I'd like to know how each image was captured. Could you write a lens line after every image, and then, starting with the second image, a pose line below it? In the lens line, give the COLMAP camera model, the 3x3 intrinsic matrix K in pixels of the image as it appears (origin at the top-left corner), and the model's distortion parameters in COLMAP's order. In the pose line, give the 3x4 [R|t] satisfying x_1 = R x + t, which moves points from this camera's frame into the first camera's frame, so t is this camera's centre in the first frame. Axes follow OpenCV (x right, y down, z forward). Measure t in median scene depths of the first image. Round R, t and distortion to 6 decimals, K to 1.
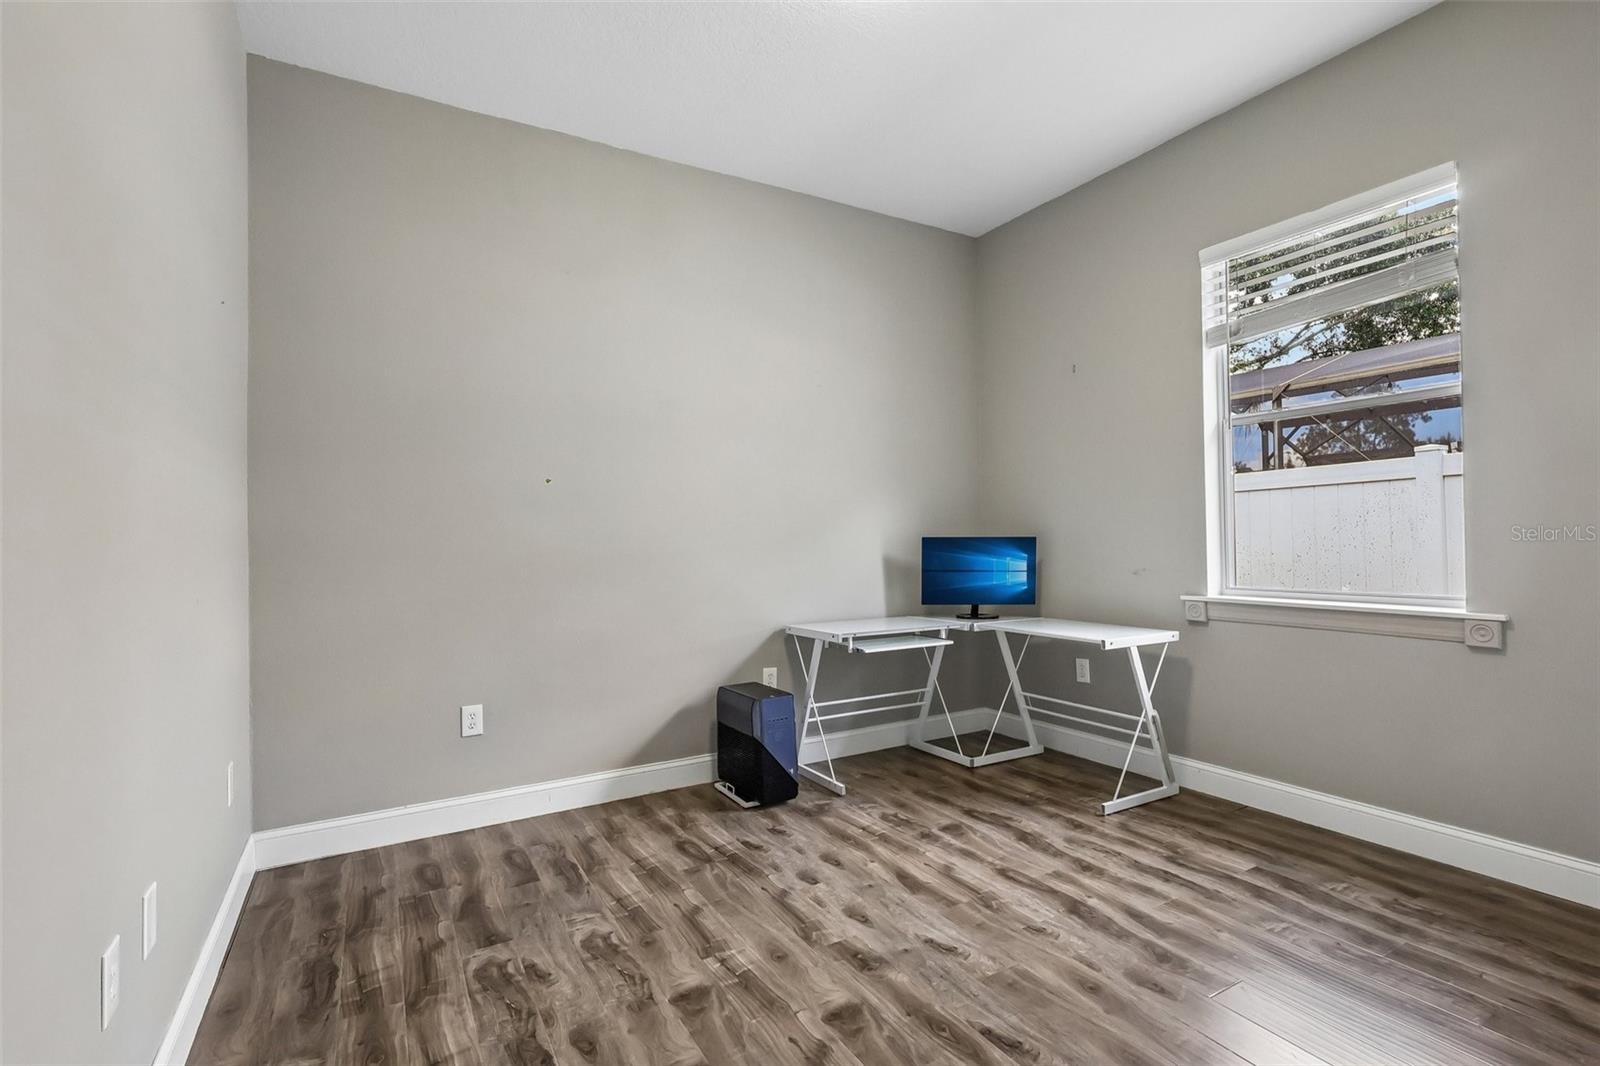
lens RADIAL K [[739.0, 0, 801.6], [0, 739.0, 533.5], [0, 0, 1]] dist [-0.003758, 0.001716]
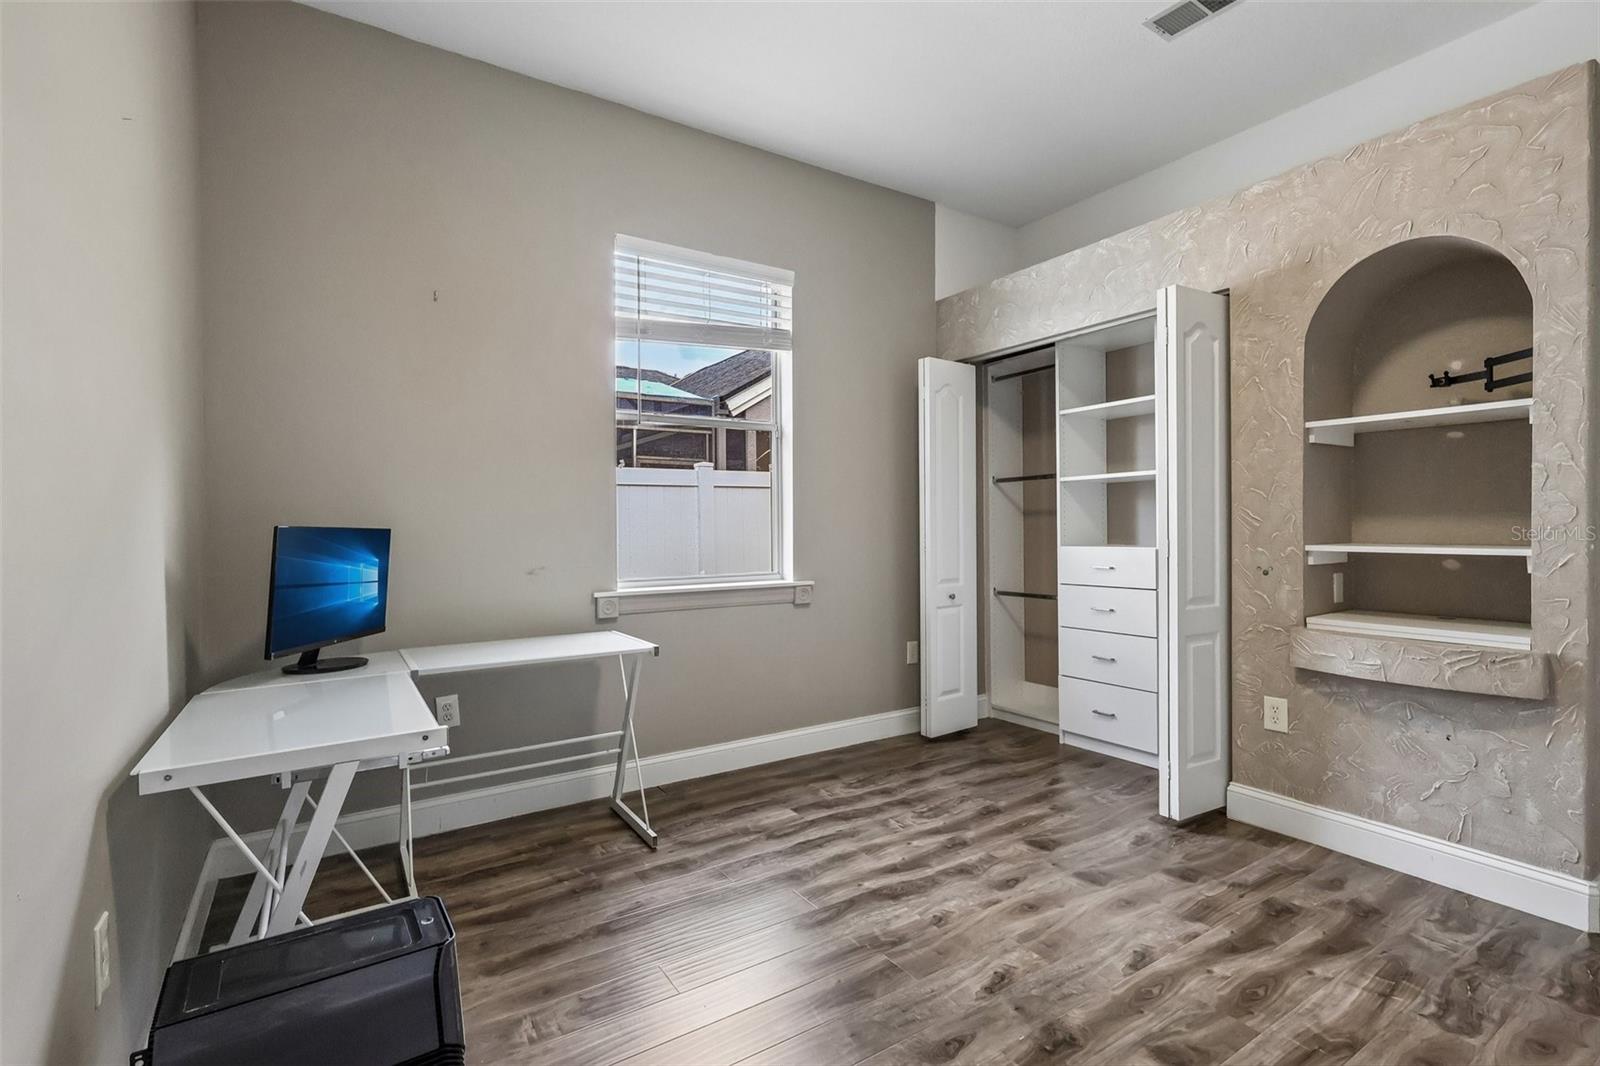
lens RADIAL K [[739.0, 0, 801.4], [0, 739.0, 535.3], [0, 0, 1]] dist [-0.003758, 0.001716]
pose [[-0.042892, 0.005235, 0.999066, -0.574054], [0.003479, 0.999981, -0.005091, 0.023703], [-0.999074, 0.003257, -0.042910, 1.063009]]
